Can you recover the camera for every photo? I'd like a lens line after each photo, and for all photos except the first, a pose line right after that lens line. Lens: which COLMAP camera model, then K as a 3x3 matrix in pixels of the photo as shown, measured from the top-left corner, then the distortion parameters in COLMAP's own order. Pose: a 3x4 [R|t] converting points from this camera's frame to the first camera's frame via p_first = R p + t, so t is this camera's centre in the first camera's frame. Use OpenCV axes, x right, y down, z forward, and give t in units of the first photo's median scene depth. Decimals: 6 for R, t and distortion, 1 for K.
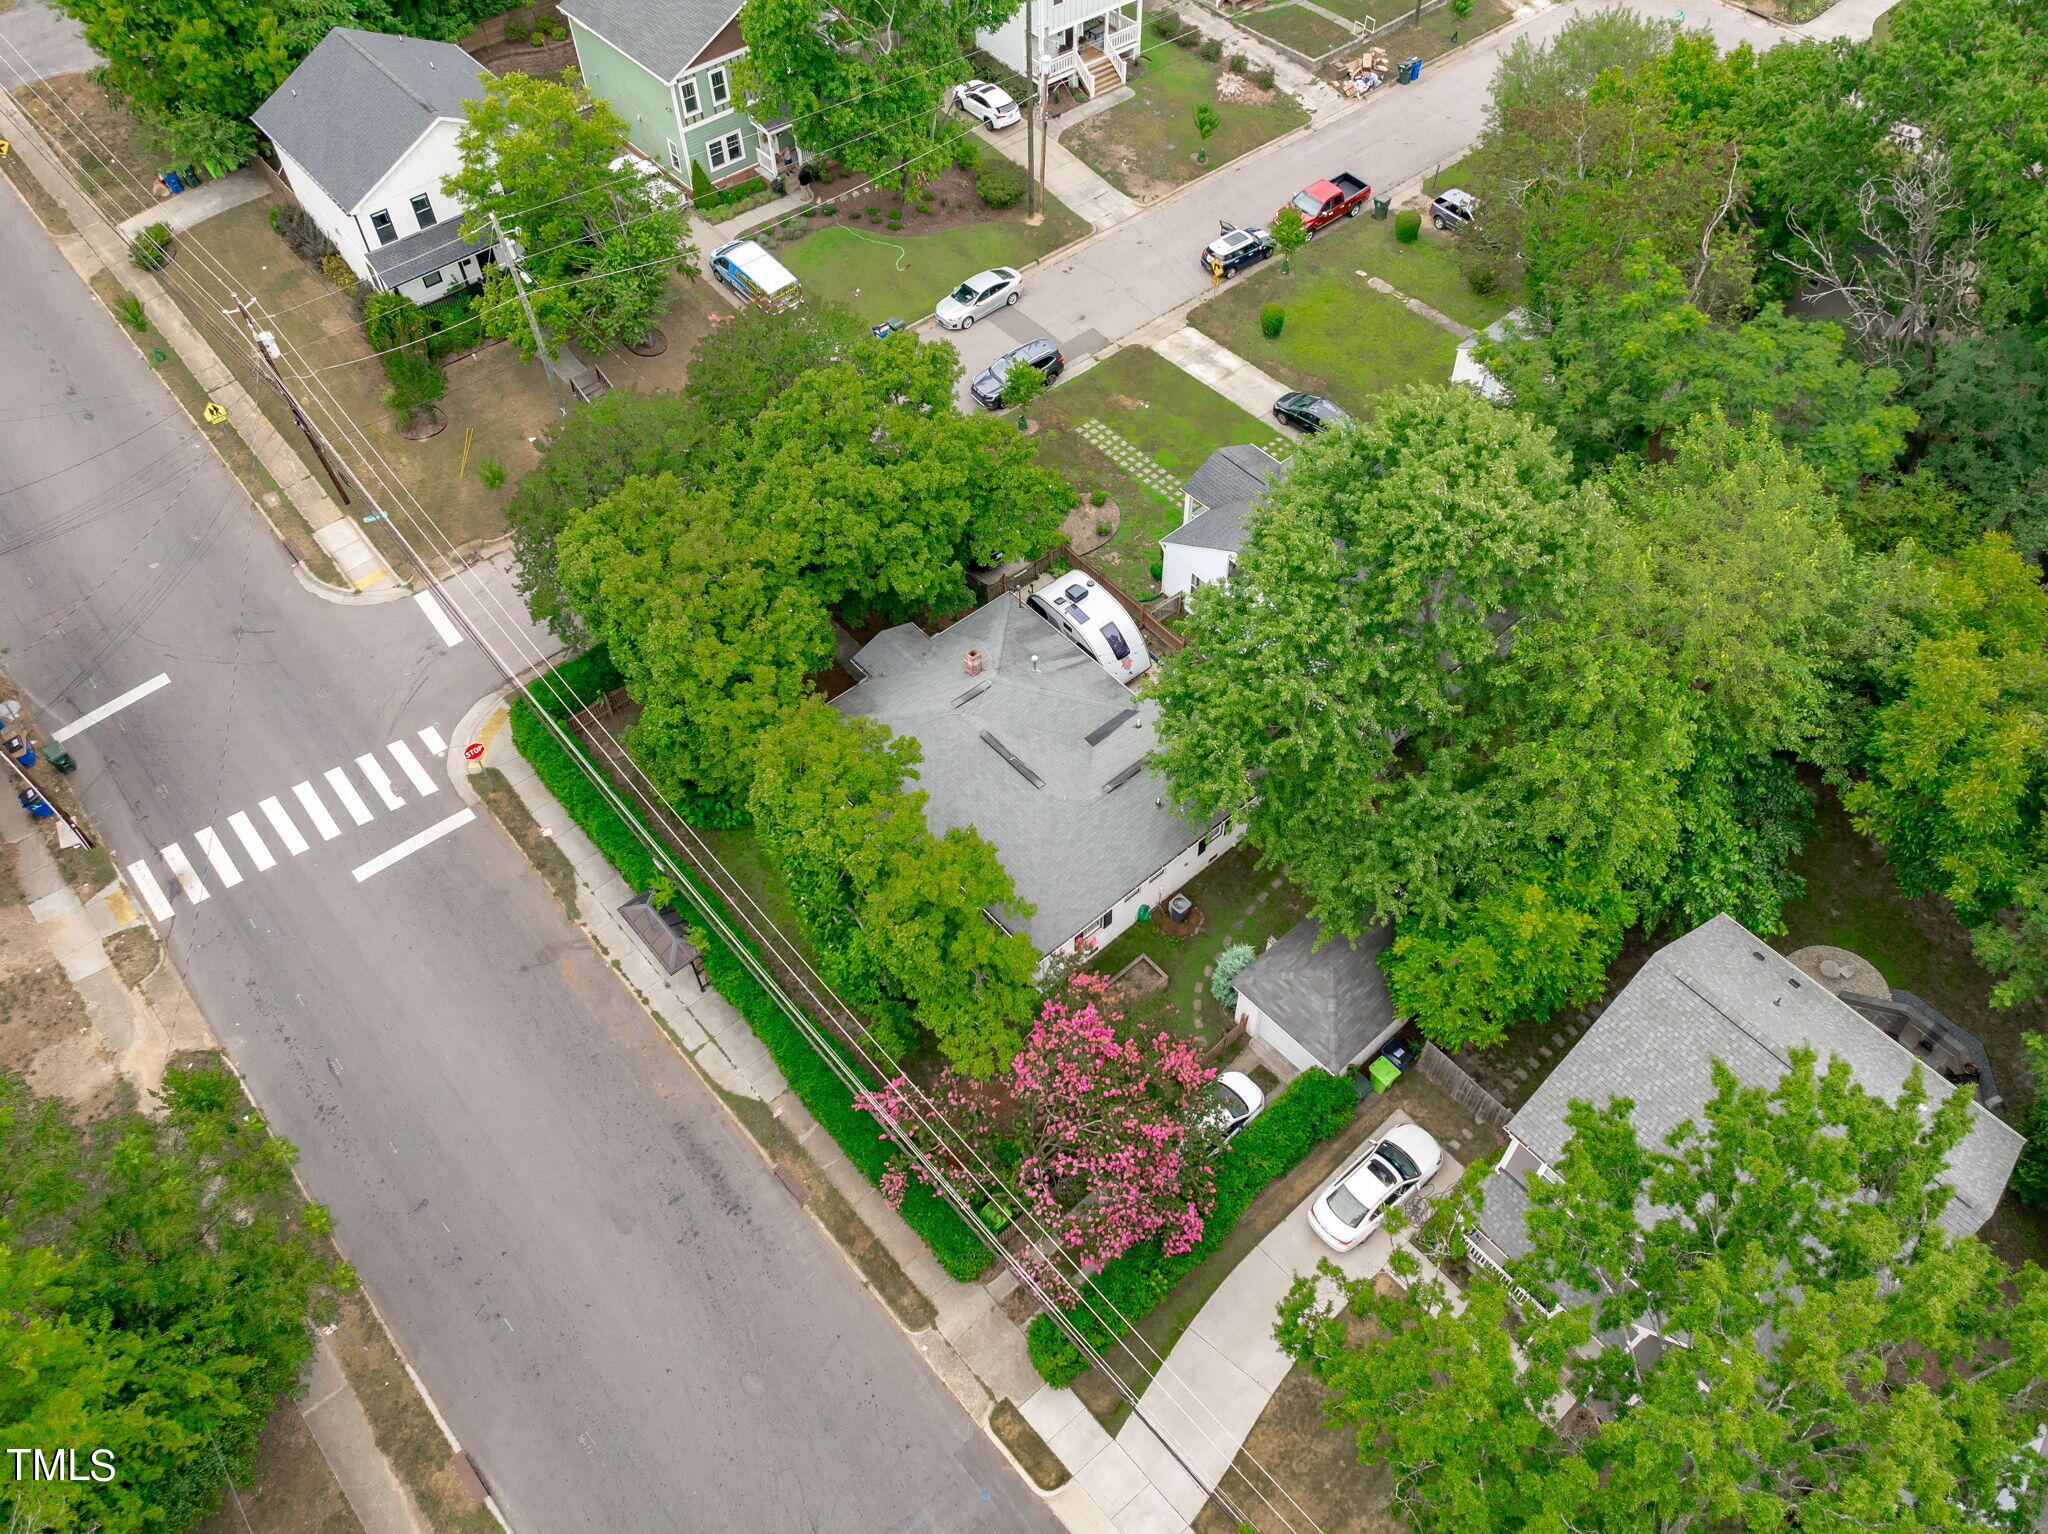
lens RADIAL K [[1510.1, 0, 1079.1], [0, 1510.1, 778.9], [0, 0, 1]] dist [-0.043731, 0.015217]
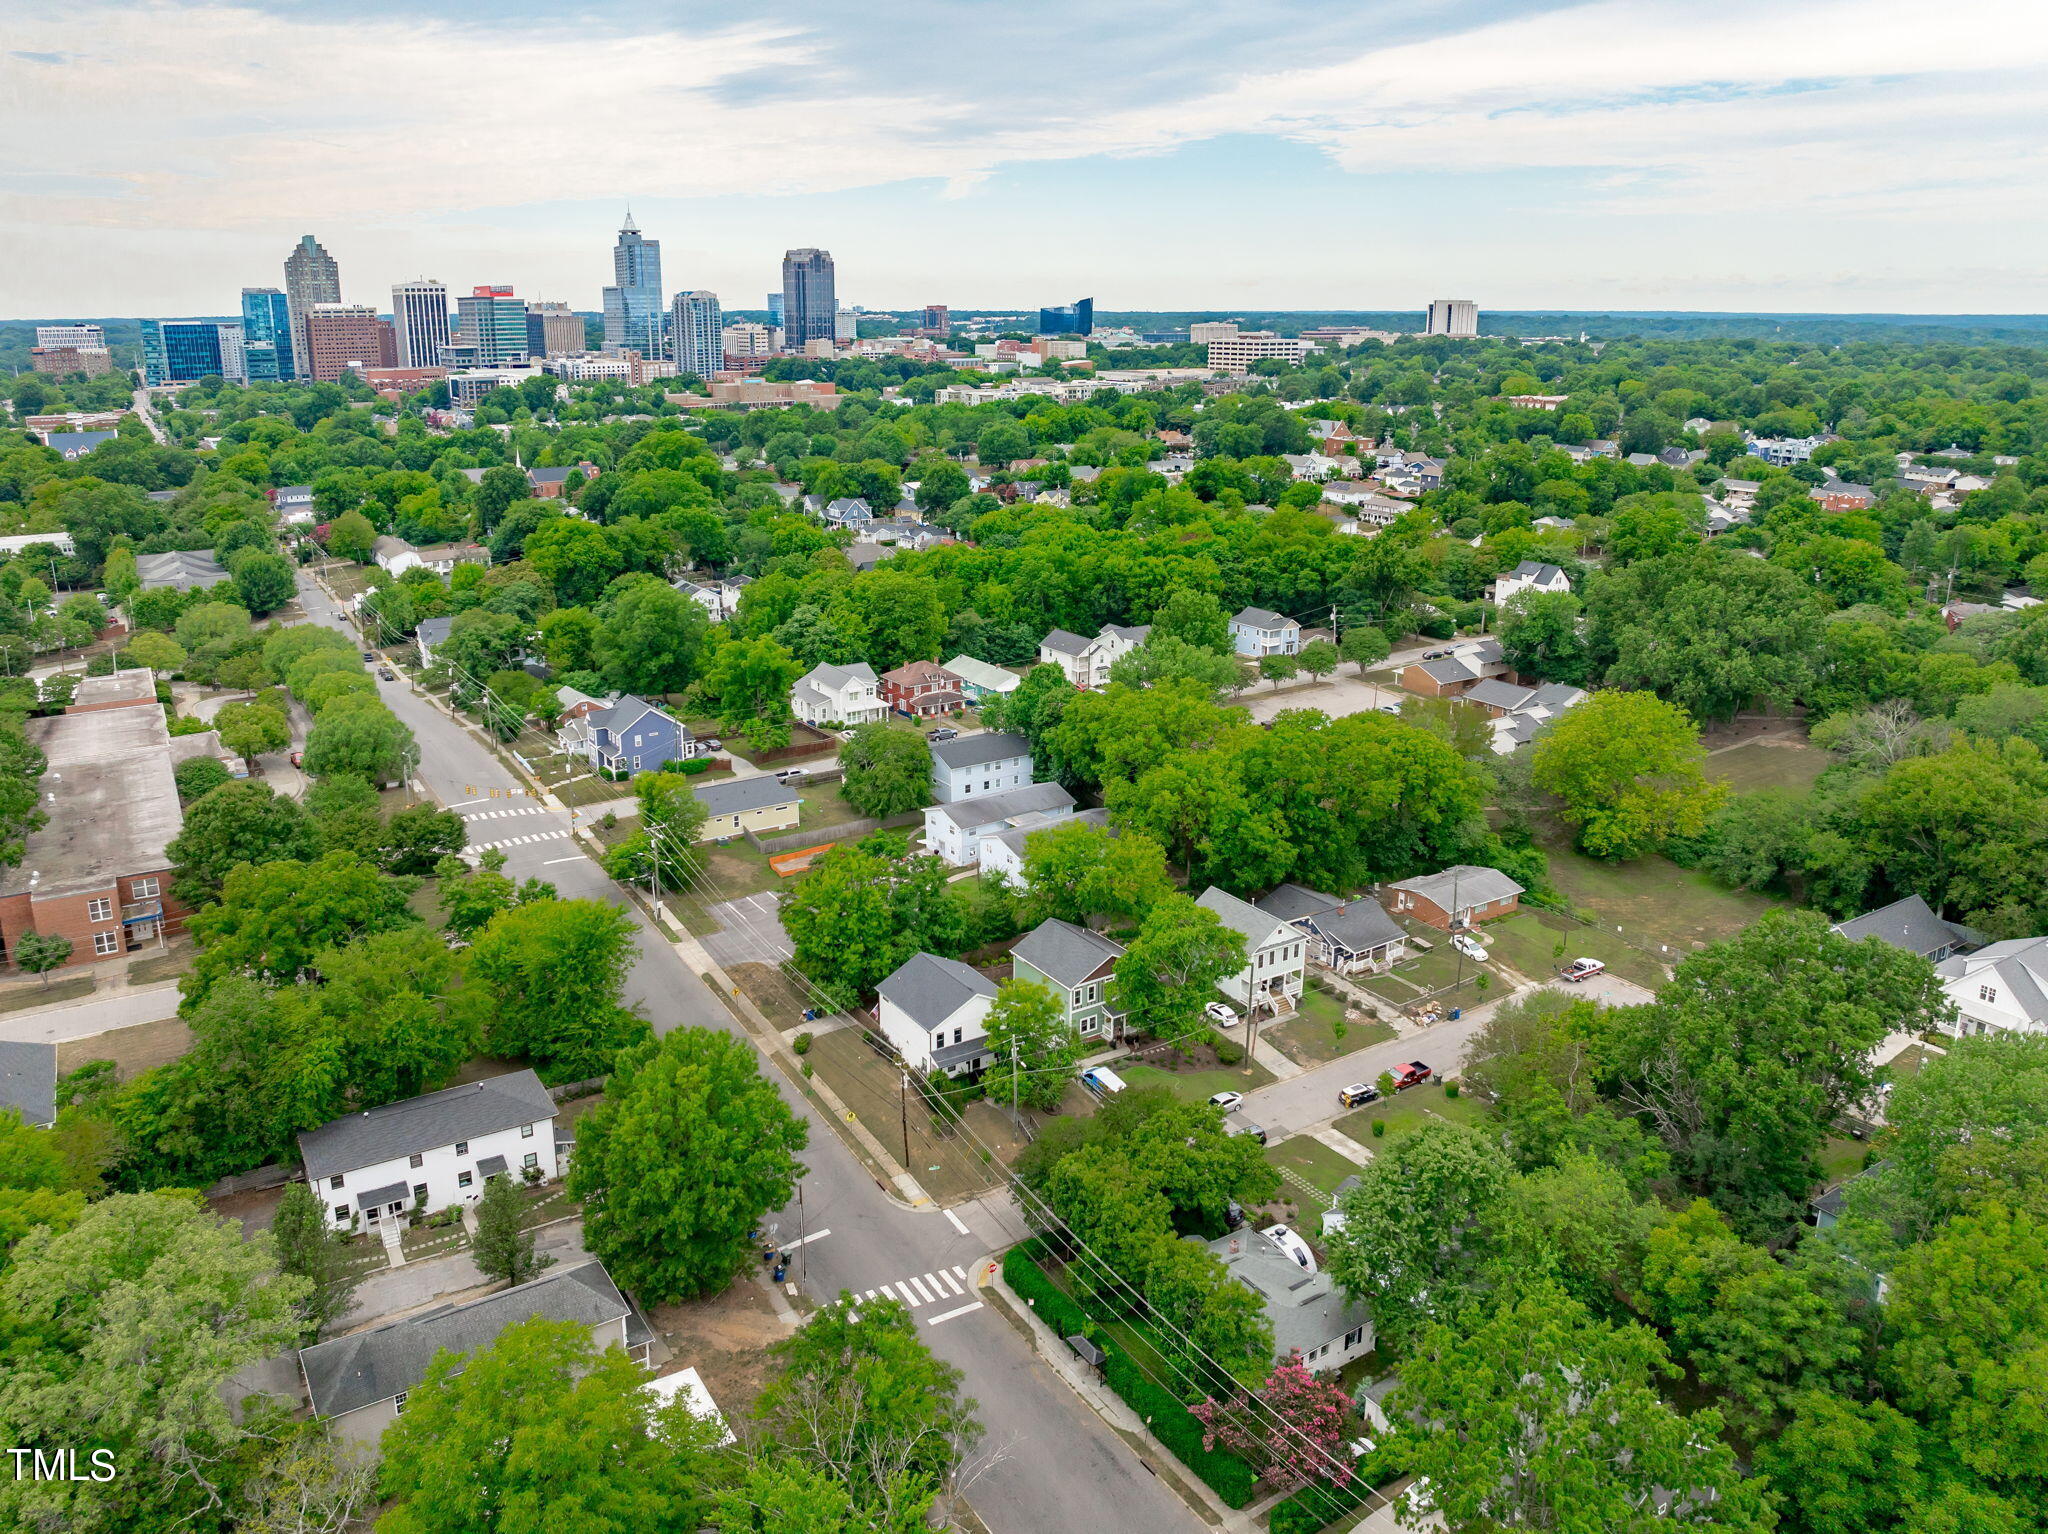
lens RADIAL K [[1510.1, 0, 973.1], [0, 1510.1, 672.1], [0, 0, 1]] dist [-0.043731, 0.015217]
pose [[0.986503, 0.037352, -0.159423, -0.111523], [-0.128311, 0.781204, -0.610948, 0.551027], [0.101722, 0.623158, 0.775453, -1.032695]]
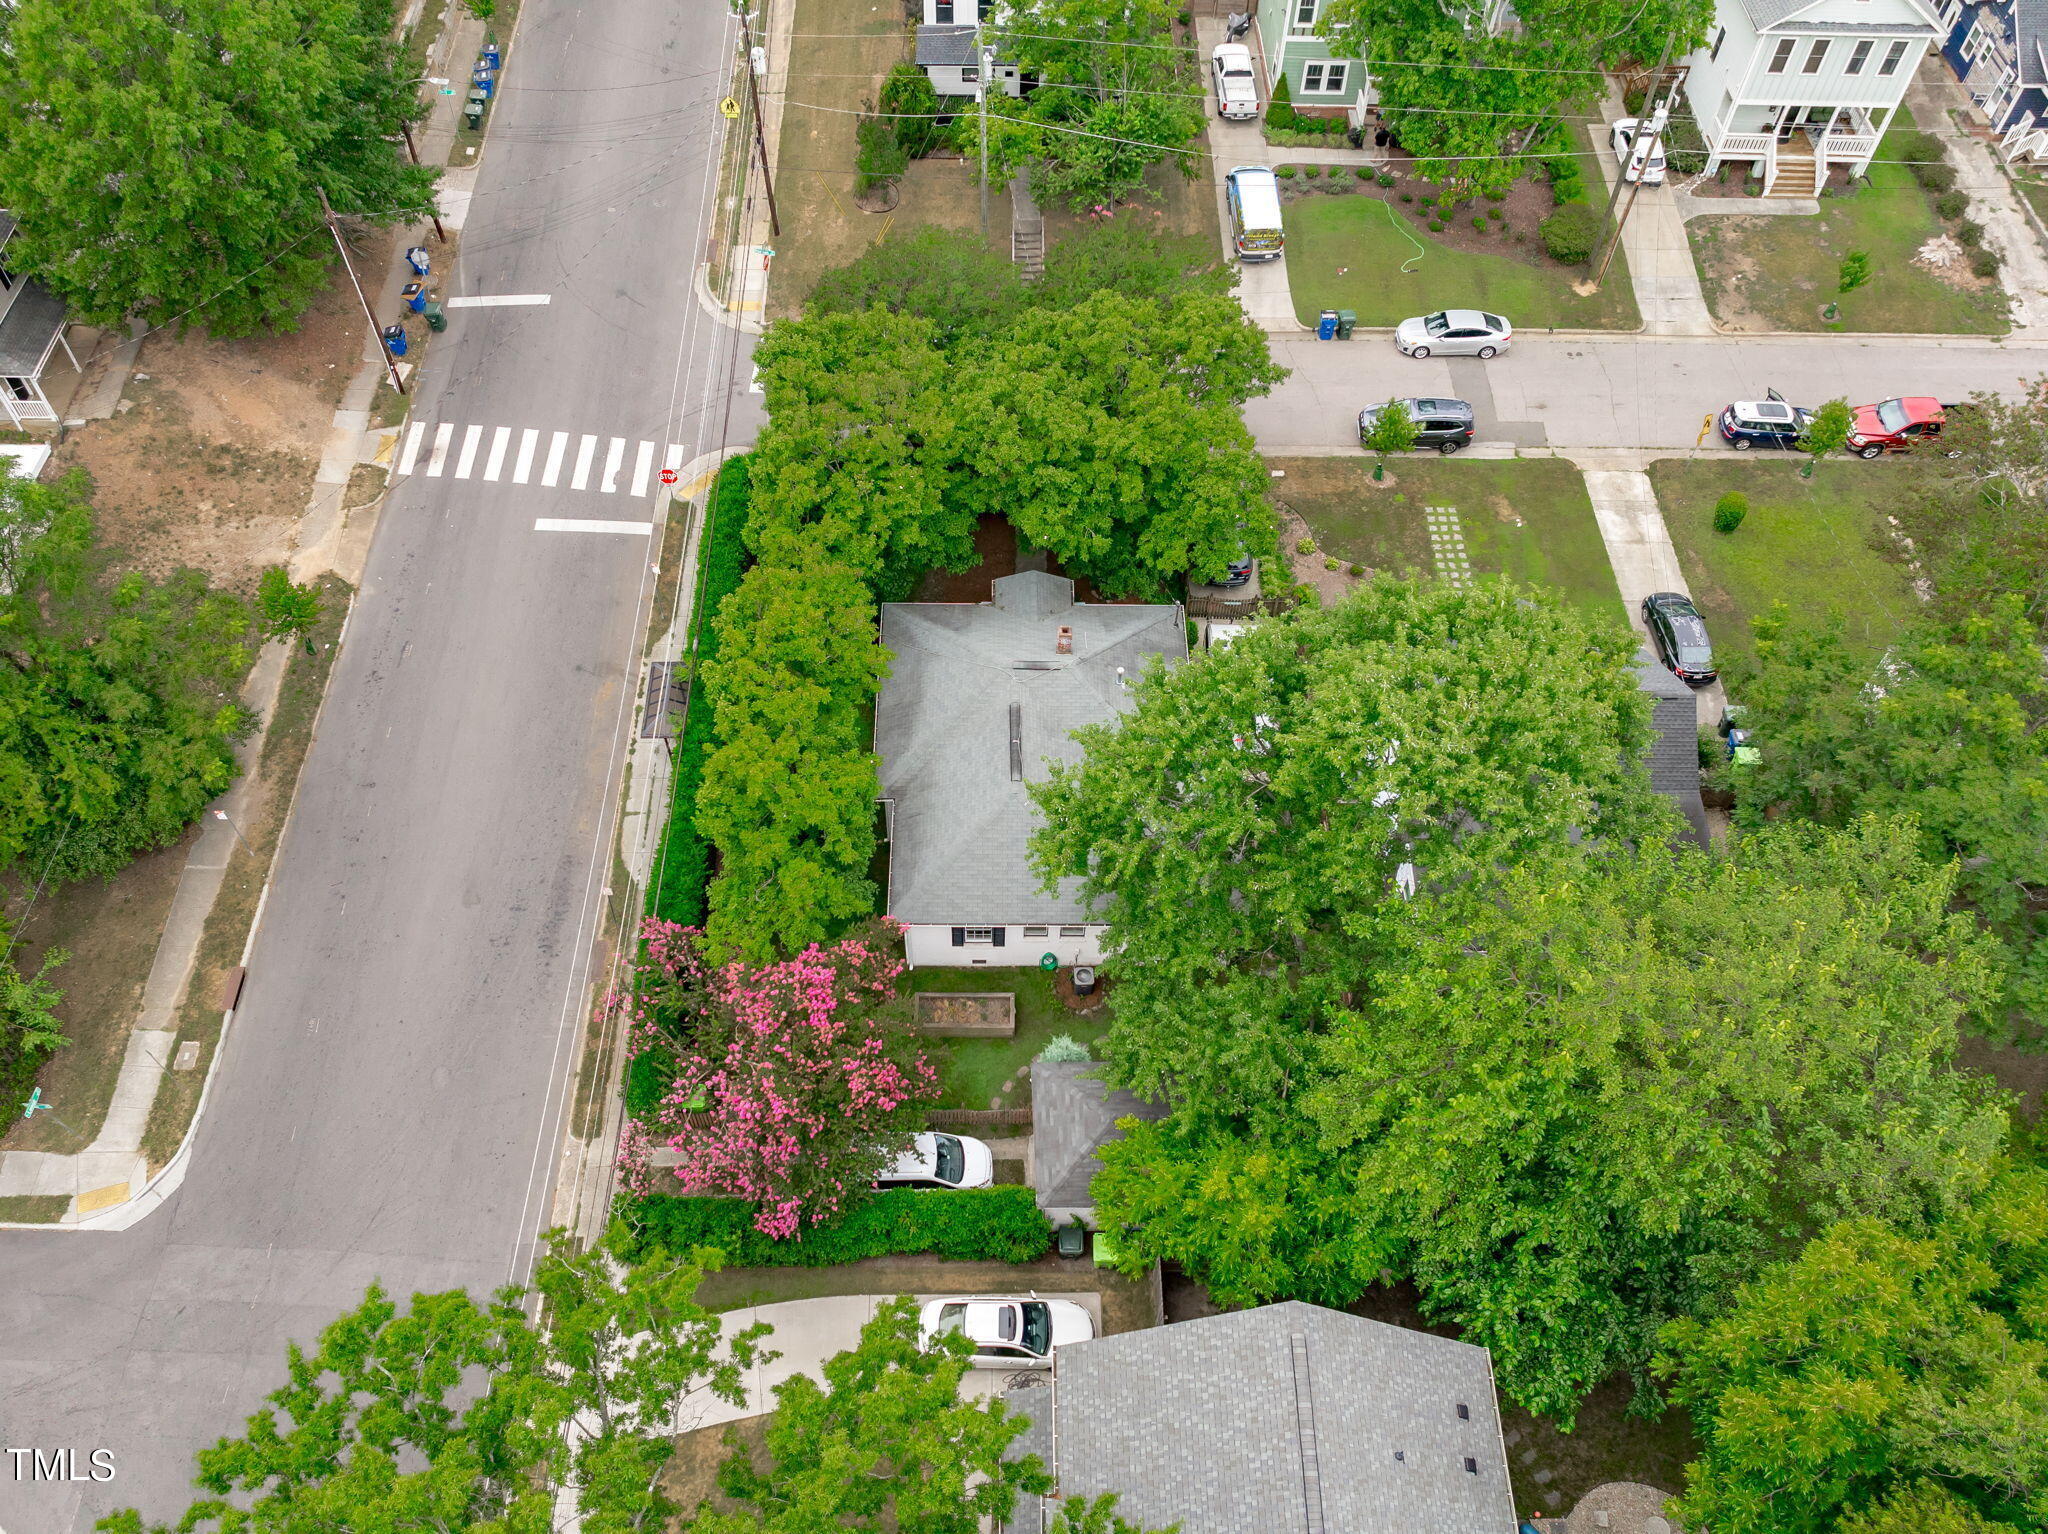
lens RADIAL K [[1575.4, 0, 975.1], [0, 1575.4, 861.6], [0, 0, 1]] dist [-0.042204, 0.015095]
pose [[0.742625, 0.556495, -0.372587, 0.288984], [-0.531347, 0.828243, 0.178001, -0.094022], [0.407649, 0.065785, 0.910766, 0.084260]]
